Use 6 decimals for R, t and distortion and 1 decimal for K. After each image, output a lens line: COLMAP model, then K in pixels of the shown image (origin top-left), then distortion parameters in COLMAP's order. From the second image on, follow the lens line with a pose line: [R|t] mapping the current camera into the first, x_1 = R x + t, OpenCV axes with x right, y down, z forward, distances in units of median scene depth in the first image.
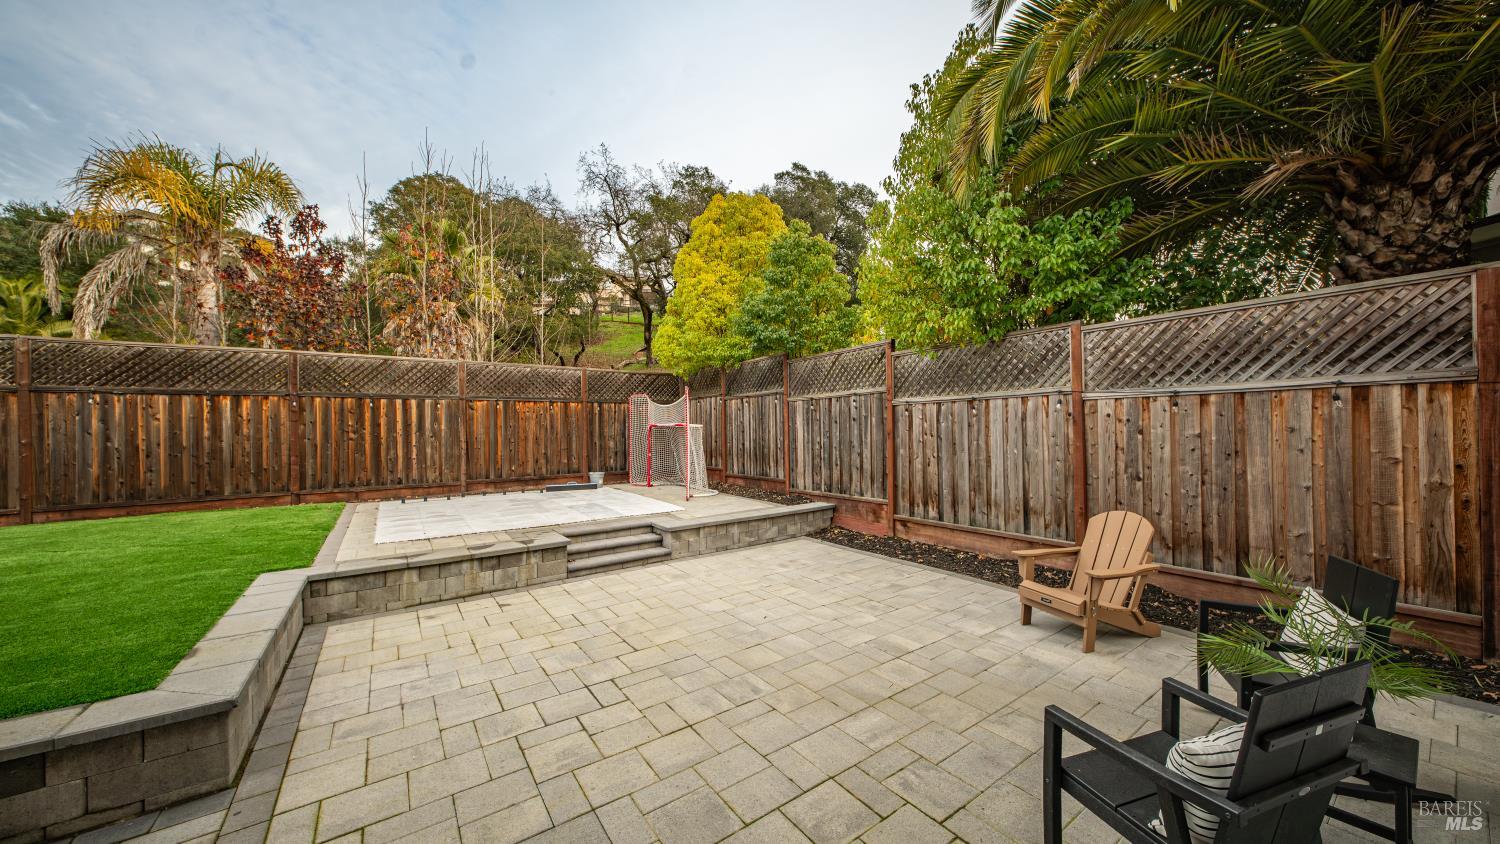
lens RADIAL K [[509.9, 0, 752.8], [0, 509.9, 439.2], [0, 0, 1]] dist [-0.024912, -0.000003]
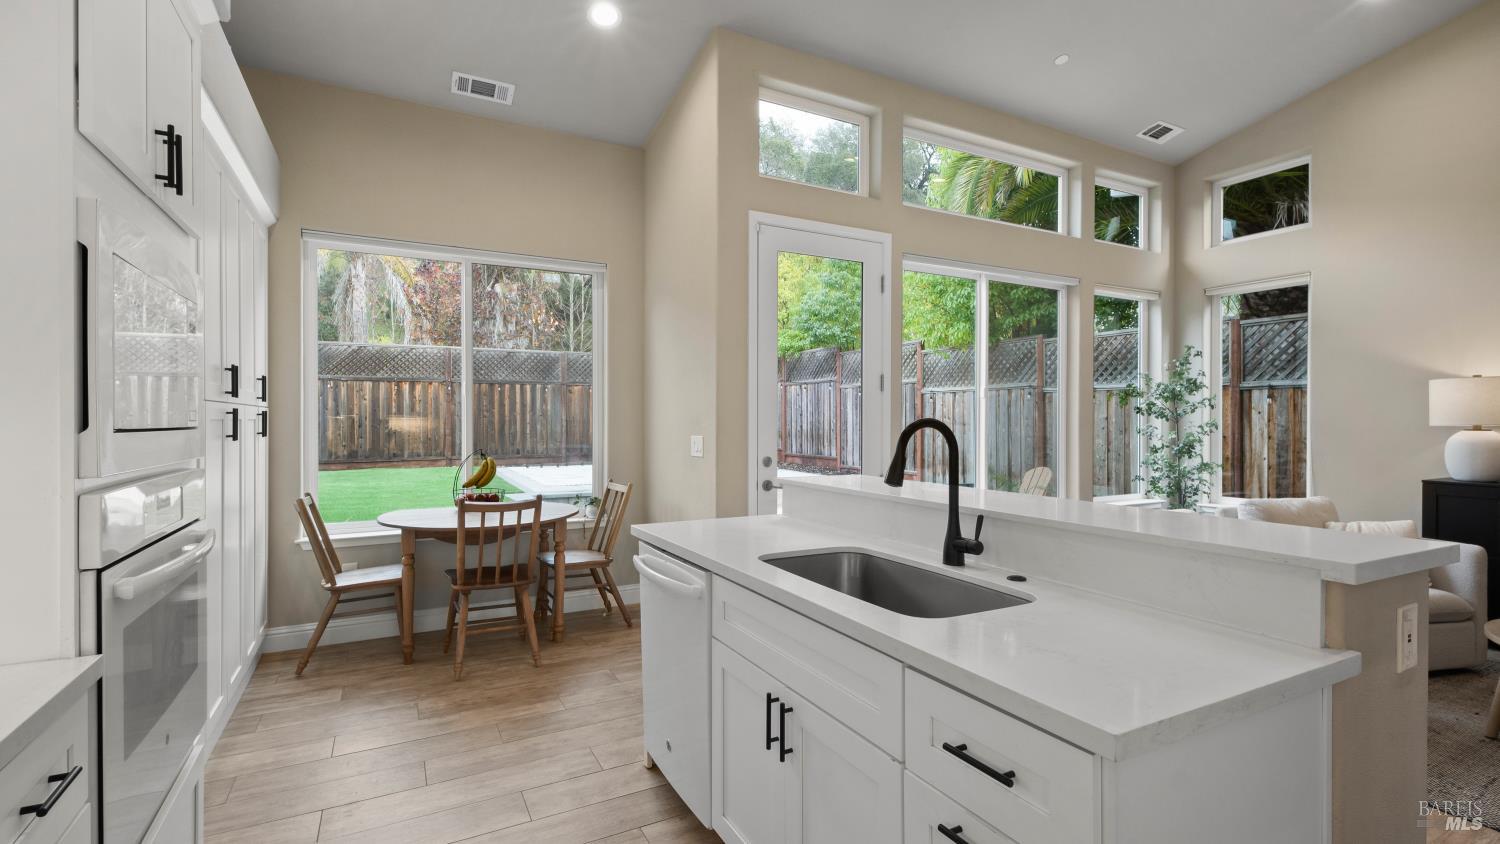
lens RADIAL K [[509.9, 0, 752.8], [0, 509.9, 439.2], [0, 0, 1]] dist [-0.024912, -0.000003]
pose [[0.992922, 0.018370, -0.117342, 0.012241], [-0.014729, 0.999385, 0.031819, 0.006891], [0.117855, -0.029865, 0.992582, -0.184204]]
